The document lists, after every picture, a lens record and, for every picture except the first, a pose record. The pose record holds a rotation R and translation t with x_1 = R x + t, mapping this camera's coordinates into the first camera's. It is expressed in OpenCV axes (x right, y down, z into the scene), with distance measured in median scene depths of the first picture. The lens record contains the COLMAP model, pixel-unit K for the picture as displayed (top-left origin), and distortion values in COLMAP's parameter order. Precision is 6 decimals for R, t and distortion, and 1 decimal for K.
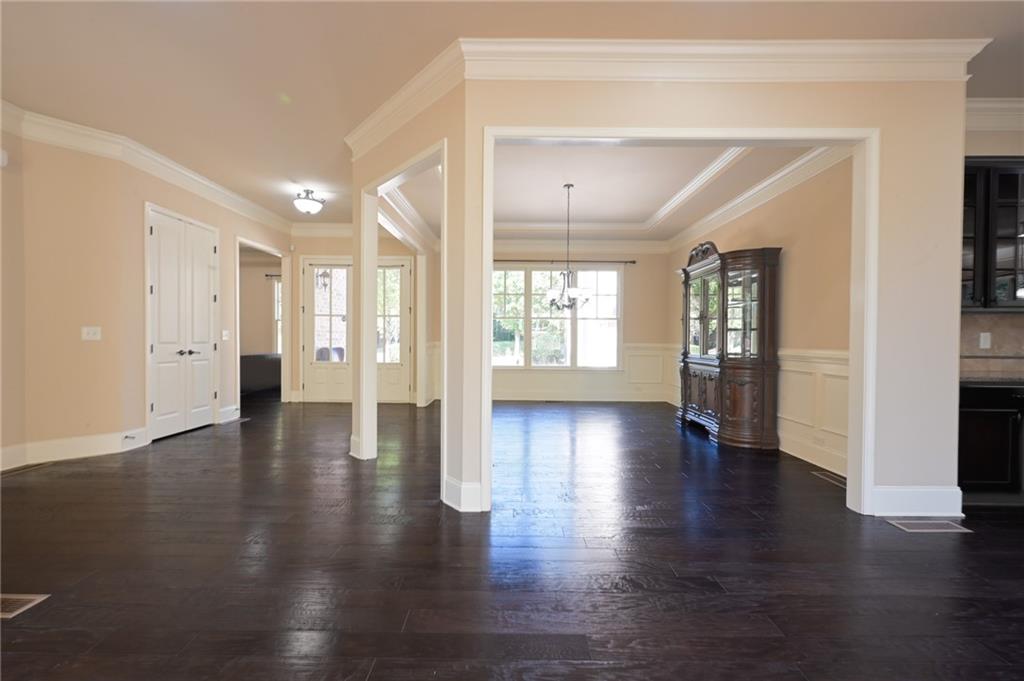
lens RADIAL K [[402.1, 0, 512.0], [0, 402.1, 340.5], [0, 0, 1]] dist [0.000423, 0.000059]
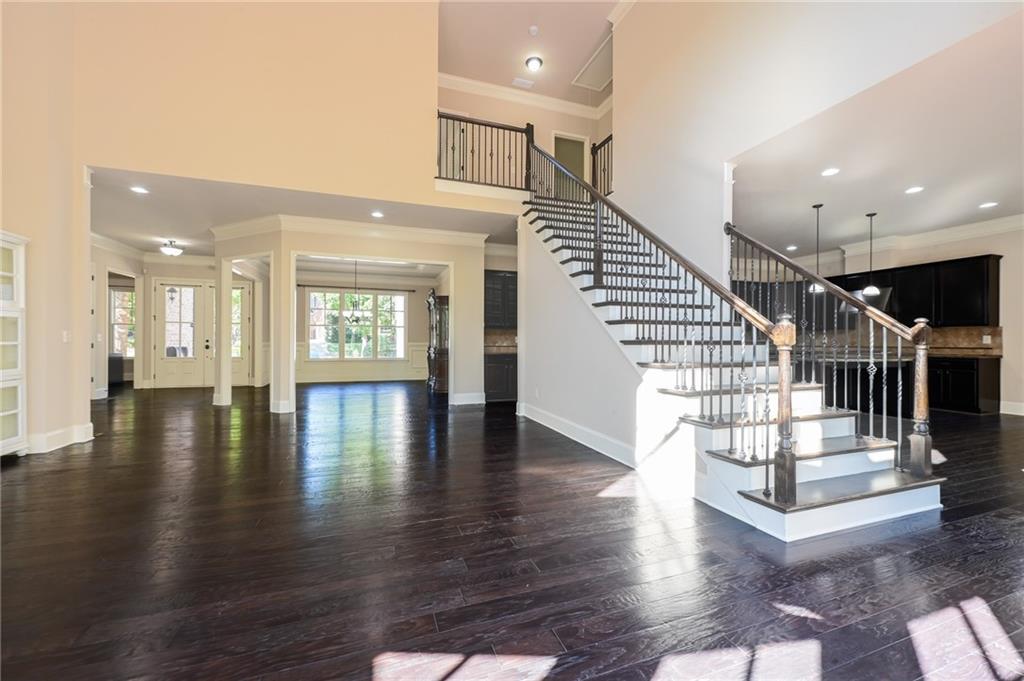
lens RADIAL K [[402.1, 0, 512.0], [0, 402.1, 340.5], [0, 0, 1]] dist [0.000423, 0.000059]
pose [[0.940773, -0.001290, 0.339036, 0.140308], [0.002765, 0.999989, -0.003867, 0.005936], [-0.339027, 0.004575, 0.940766, -0.660402]]
